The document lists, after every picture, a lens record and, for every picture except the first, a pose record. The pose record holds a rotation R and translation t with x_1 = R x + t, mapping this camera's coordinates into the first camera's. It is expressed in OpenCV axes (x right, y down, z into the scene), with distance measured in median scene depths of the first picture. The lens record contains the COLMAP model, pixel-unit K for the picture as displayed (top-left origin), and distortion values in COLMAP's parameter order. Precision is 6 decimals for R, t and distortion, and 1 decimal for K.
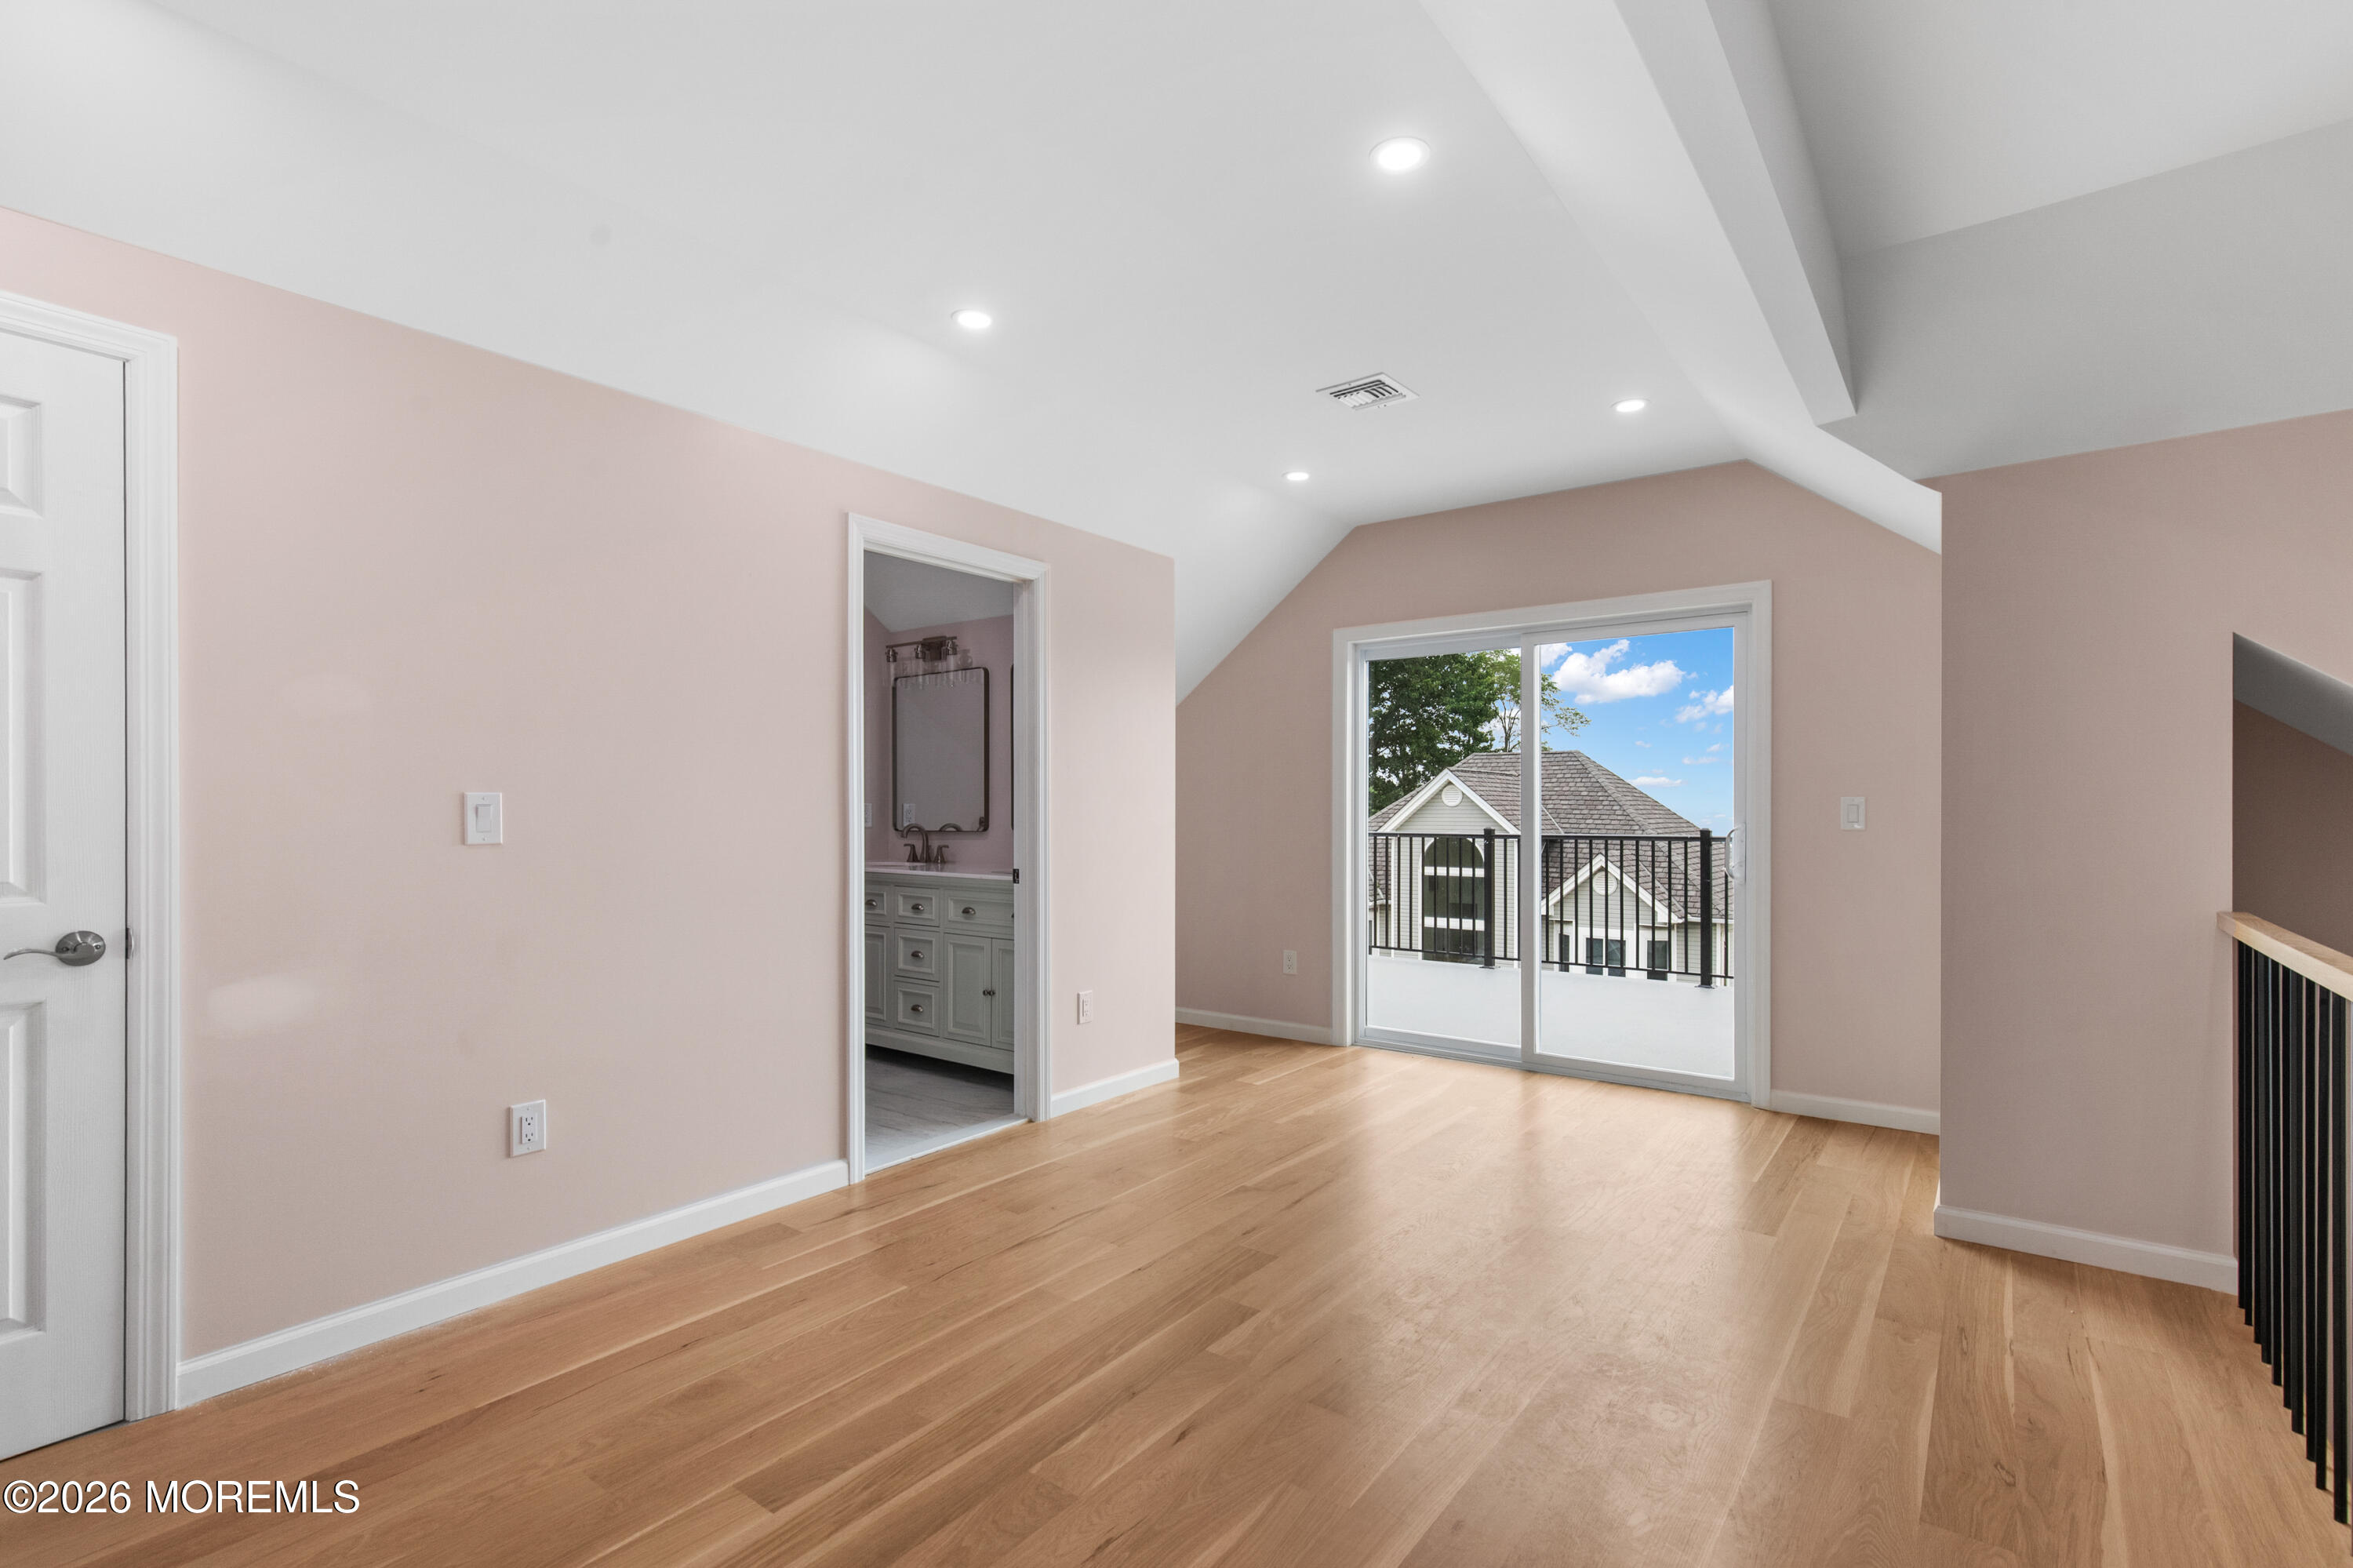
lens RADIAL K [[1071.2, 0, 1148.8], [0, 1071.2, 813.3], [0, 0, 1]] dist [0.001288, 0.000200]
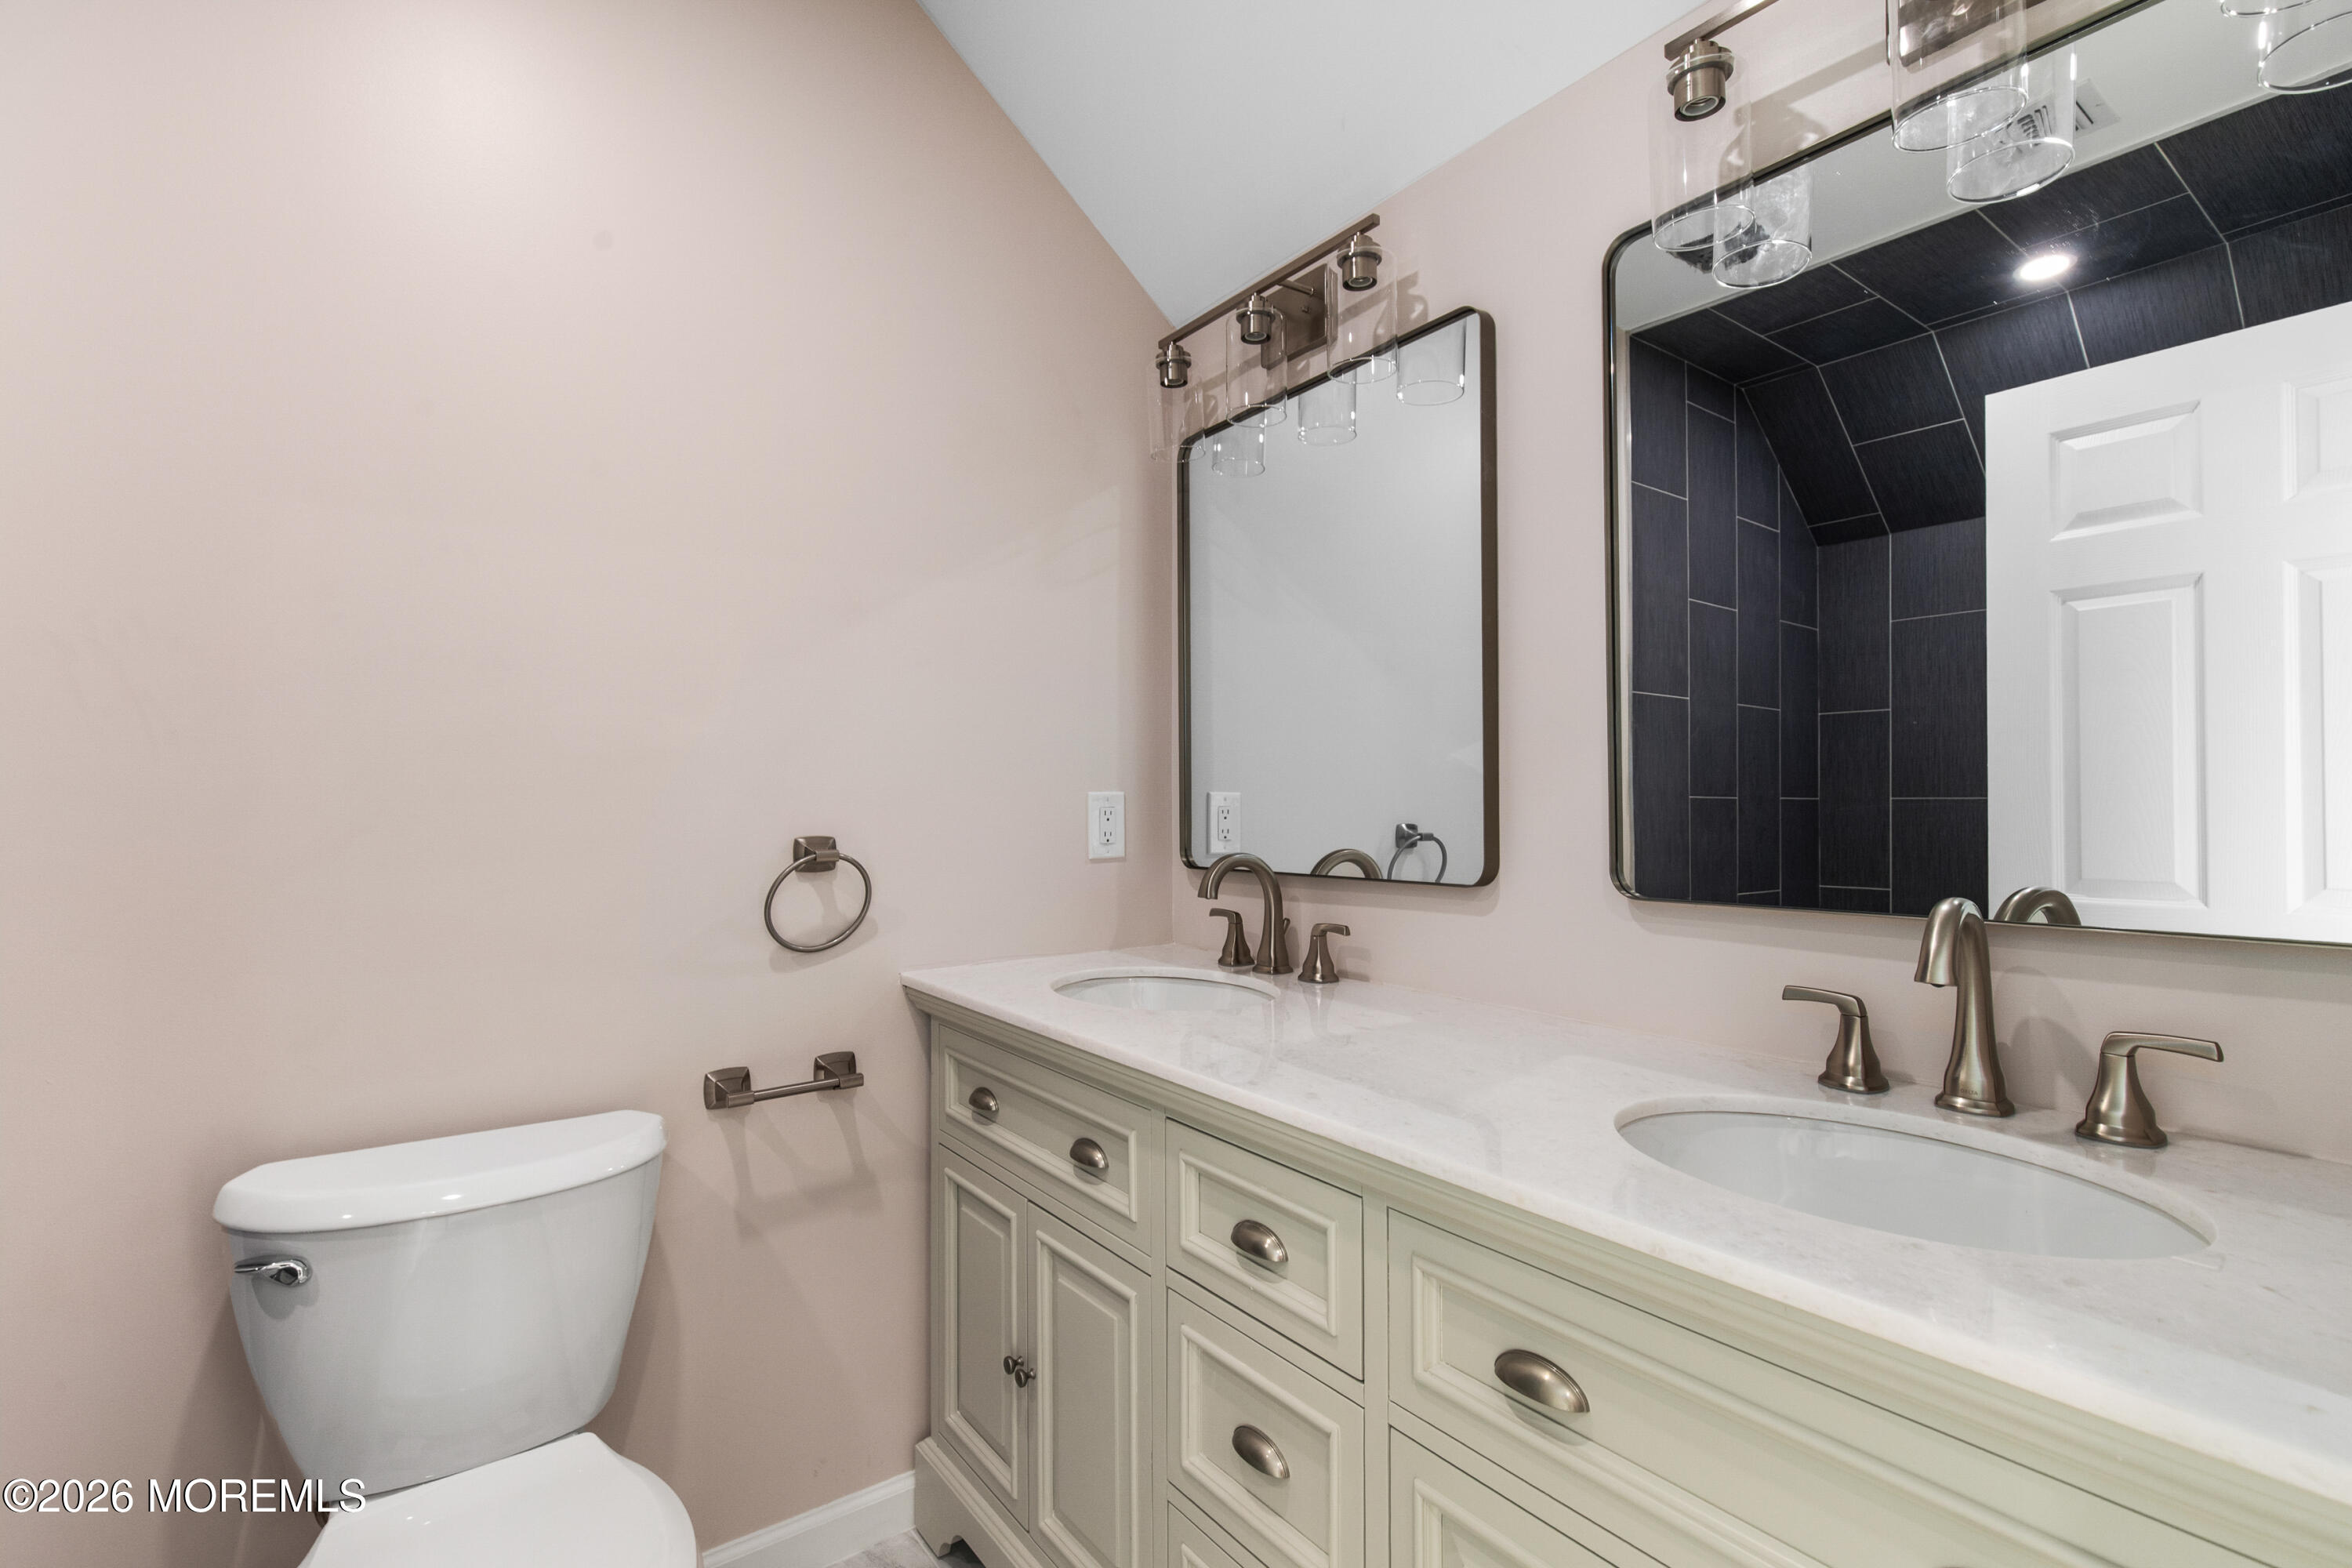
lens RADIAL K [[1063.0, 0, 1176.0], [0, 1063.0, 784.0], [0, 0, 1]] dist [-0.027750, -0.000040]
pose [[0.963907, -0.005795, -0.266175, -0.149898], [0.002522, 0.999917, -0.012637, -0.007592], [0.266226, 0.011509, 0.963842, 0.675083]]
